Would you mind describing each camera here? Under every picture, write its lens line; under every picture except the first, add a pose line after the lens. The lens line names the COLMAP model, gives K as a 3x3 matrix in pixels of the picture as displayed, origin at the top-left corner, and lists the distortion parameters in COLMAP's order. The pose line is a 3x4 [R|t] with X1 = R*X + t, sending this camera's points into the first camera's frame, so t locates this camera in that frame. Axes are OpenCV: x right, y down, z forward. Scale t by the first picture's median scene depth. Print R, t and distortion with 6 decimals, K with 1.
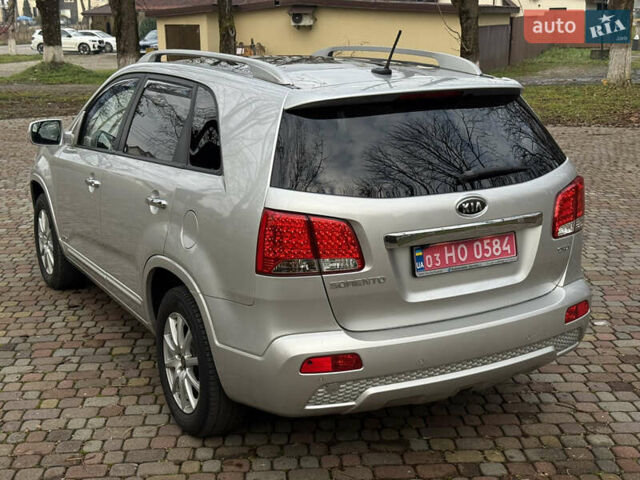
lens RADIAL K [[925.4, 0, 320.0], [0, 925.4, 240.0], [0, 0, 1]] dist [0.132208, 0.007071]
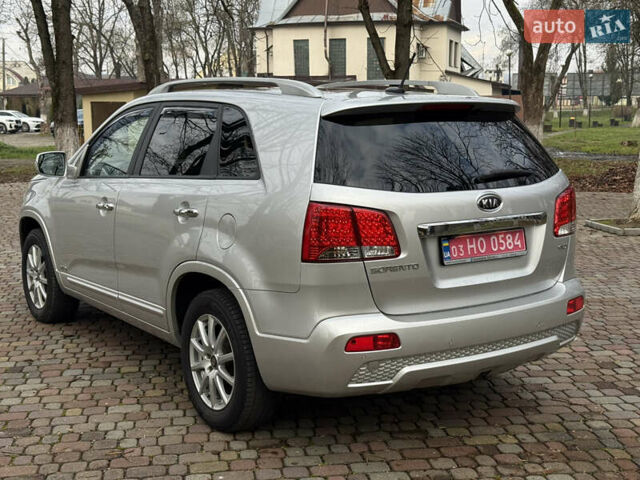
lens RADIAL K [[925.4, 0, 320.0], [0, 925.4, 240.0], [0, 0, 1]] dist [0.132208, 0.007071]
pose [[0.995407, -0.008788, 0.095328, -0.131039], [0.017326, 0.995872, -0.089105, 0.093658], [-0.094152, 0.090347, 0.991450, -0.074048]]
